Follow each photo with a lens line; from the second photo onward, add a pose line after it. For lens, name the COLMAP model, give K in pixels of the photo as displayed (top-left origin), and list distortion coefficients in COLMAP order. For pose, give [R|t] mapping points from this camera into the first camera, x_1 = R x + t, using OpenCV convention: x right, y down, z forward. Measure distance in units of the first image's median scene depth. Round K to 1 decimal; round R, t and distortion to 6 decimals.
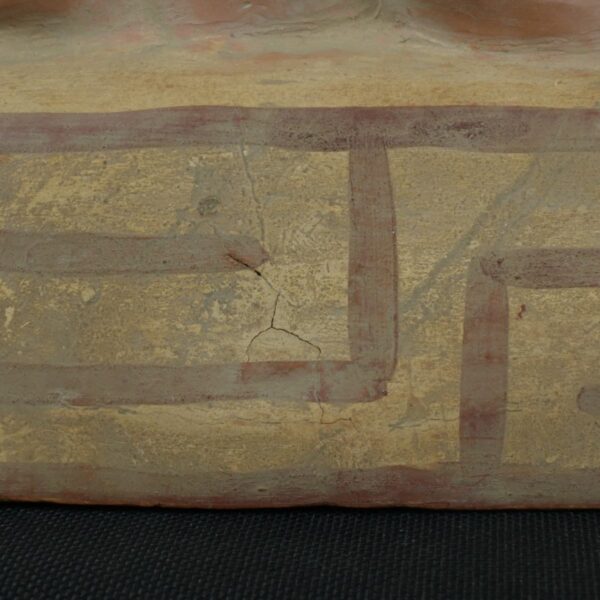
lens RADIAL K [[1948.0, 0, 300.0], [0, 1948.0, 300.0], [0, 0, 1]] dist [0.038829, -0.220398]
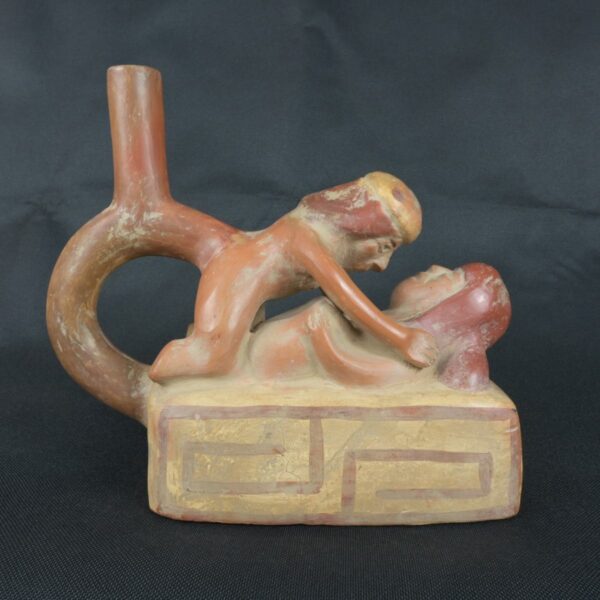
lens RADIAL K [[613.5, 0, 300.0], [0, 613.5, 300.0], [0, 0, 1]] dist [-0.000424, -0.003661]
pose [[0.999133, 0.017007, 0.038008, -0.036597], [-0.012655, 0.993632, -0.111957, -0.163670], [-0.039670, 0.111379, 0.992986, -0.095604]]
